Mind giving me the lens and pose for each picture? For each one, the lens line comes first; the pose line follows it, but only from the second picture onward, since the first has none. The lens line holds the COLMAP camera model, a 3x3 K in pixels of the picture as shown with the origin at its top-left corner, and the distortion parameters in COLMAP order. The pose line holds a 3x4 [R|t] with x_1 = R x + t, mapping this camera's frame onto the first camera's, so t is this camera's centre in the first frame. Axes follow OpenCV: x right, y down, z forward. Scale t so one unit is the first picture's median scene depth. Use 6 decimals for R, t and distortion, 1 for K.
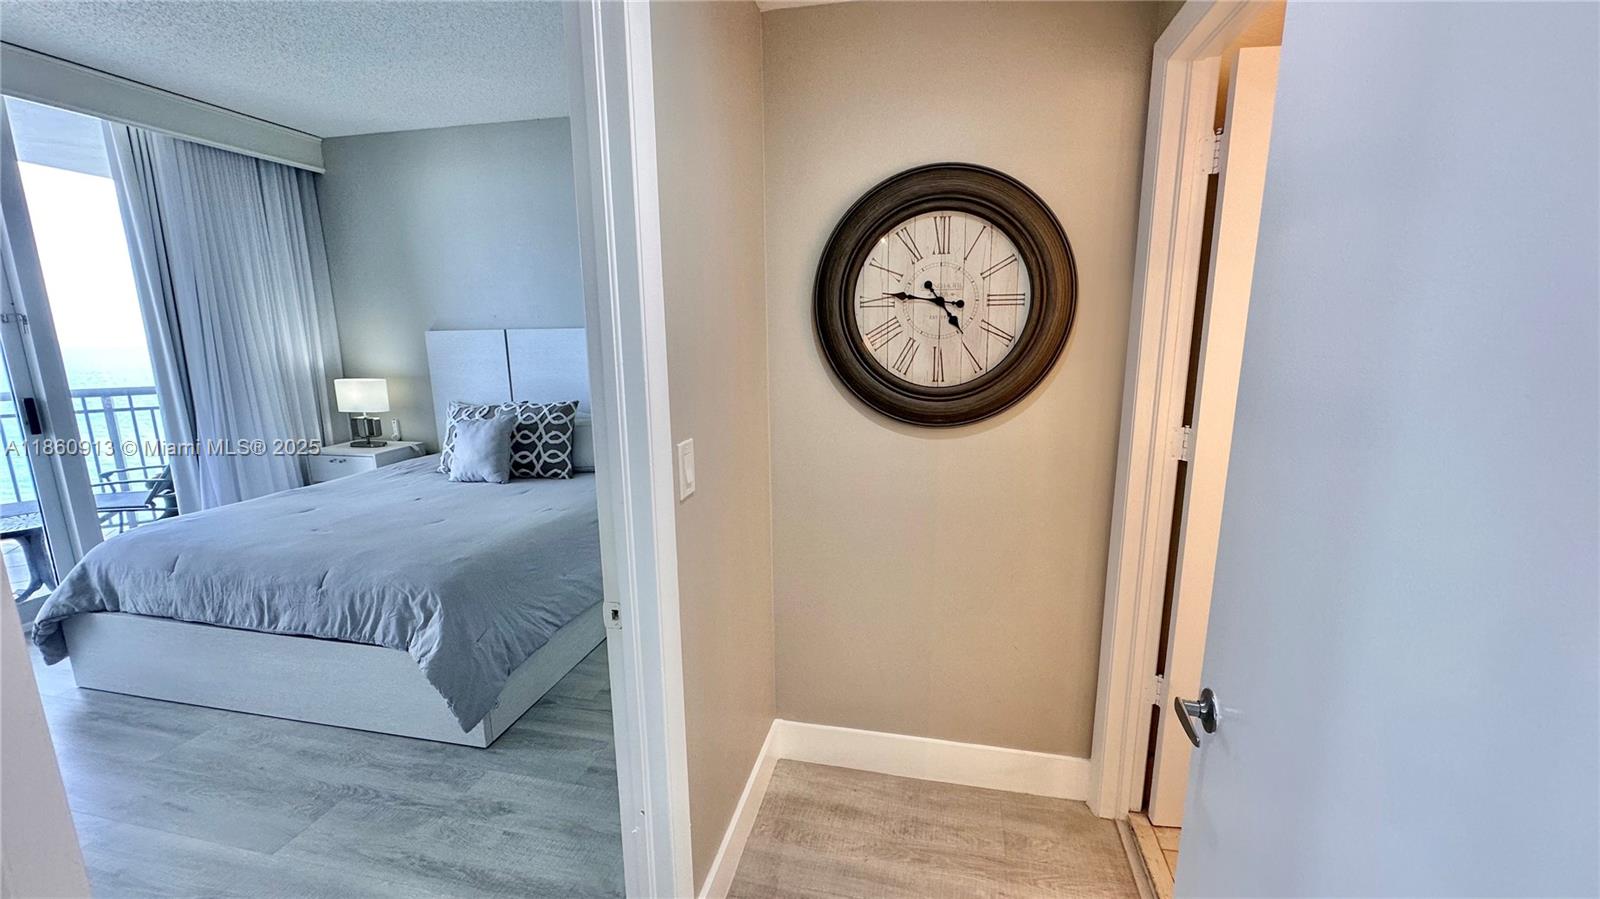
lens RADIAL K [[634.4, 0, 798.8], [0, 634.4, 451.1], [0, 0, 1]] dist [-0.001081, 0.000118]
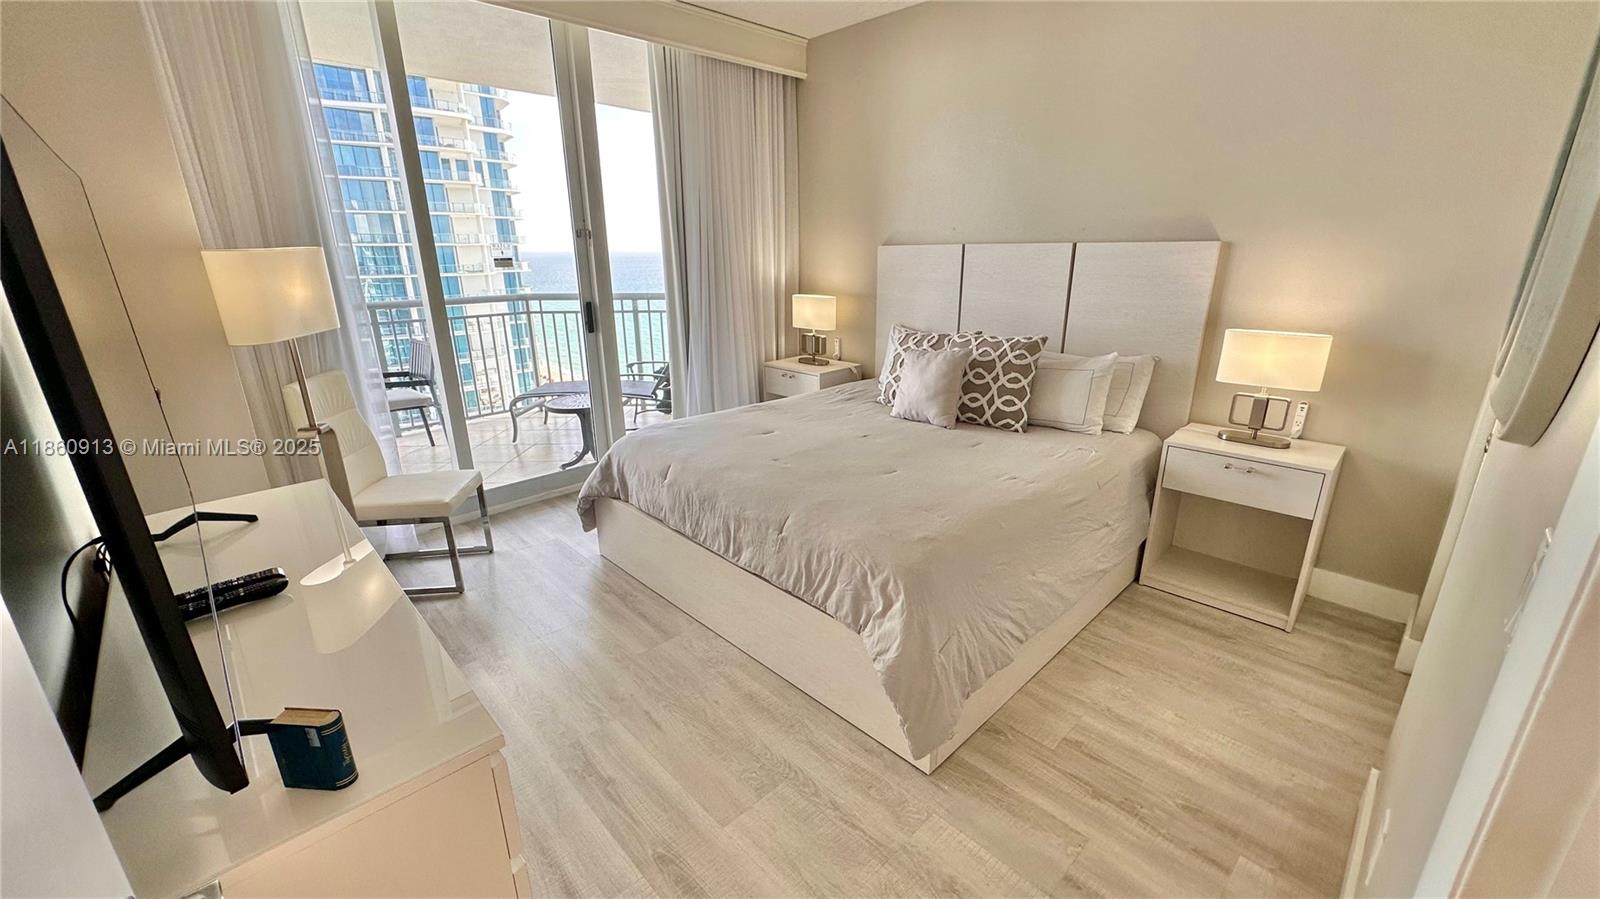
lens RADIAL K [[634.4, 0, 803.5], [0, 634.4, 450.5], [0, 0, 1]] dist [-0.001081, 0.000118]
pose [[0.836102, 0.172187, -0.520850, -0.170482], [-0.106123, 0.982295, 0.154382, -0.030579], [0.538211, -0.073805, 0.839572, 0.161348]]
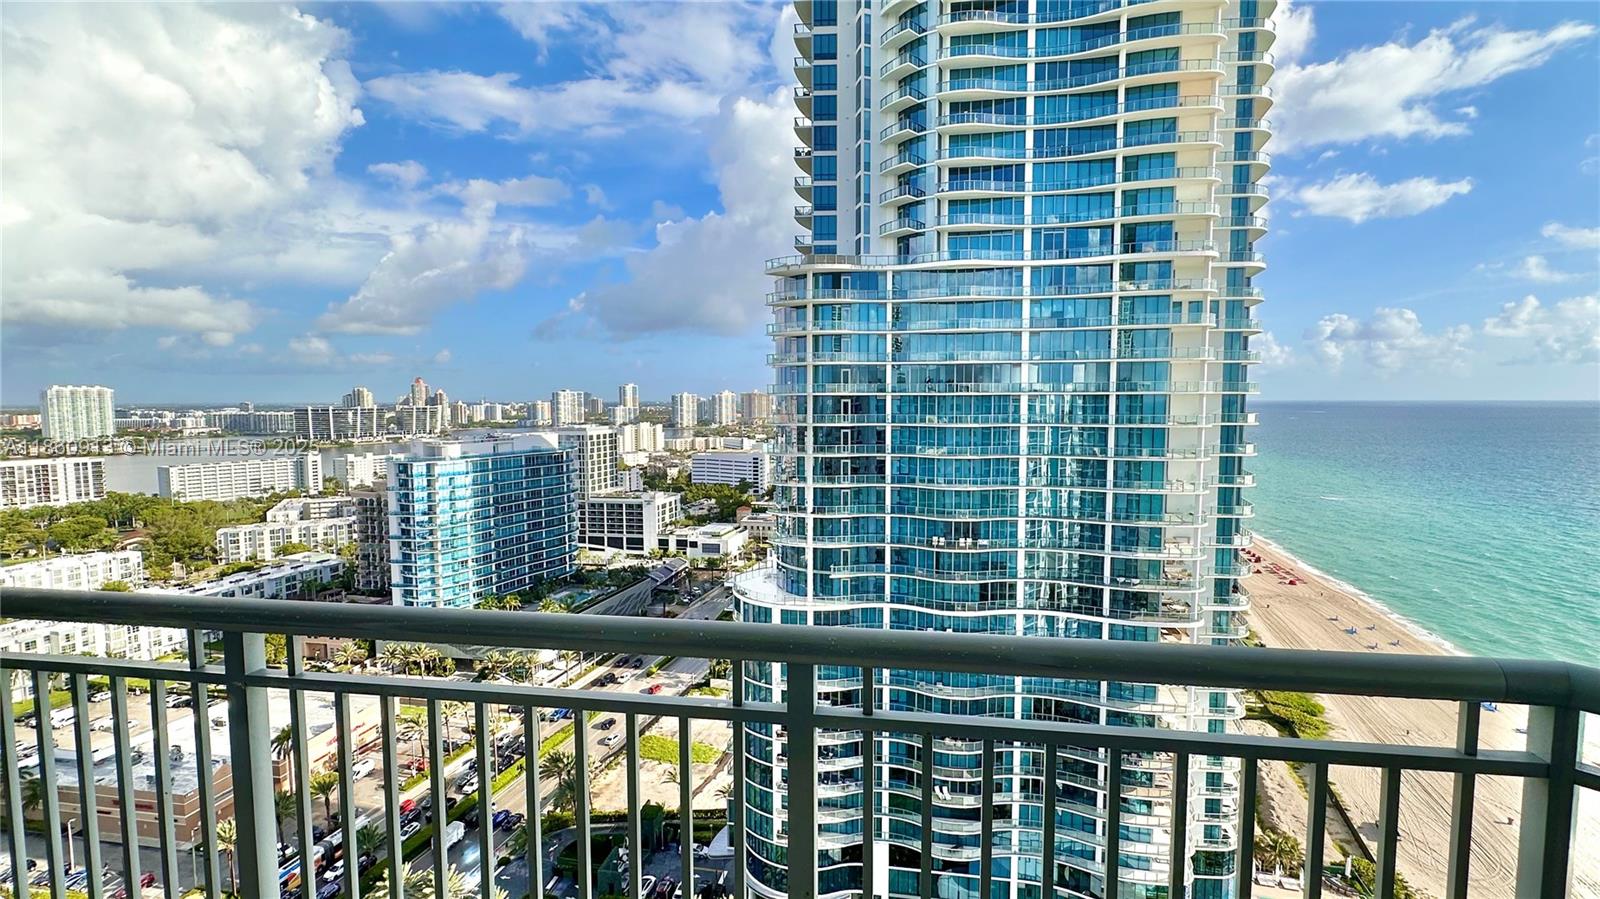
lens RADIAL K [[733.6, 0, 798.9], [0, 733.6, 453.8], [0, 0, 1]] dist [-0.003392, 0.001445]
pose [[0.033425, 0.084267, -0.995882, -1.105649], [-0.186672, 0.979431, 0.076610, -0.176699], [0.981853, 0.183343, 0.048468, 0.924909]]
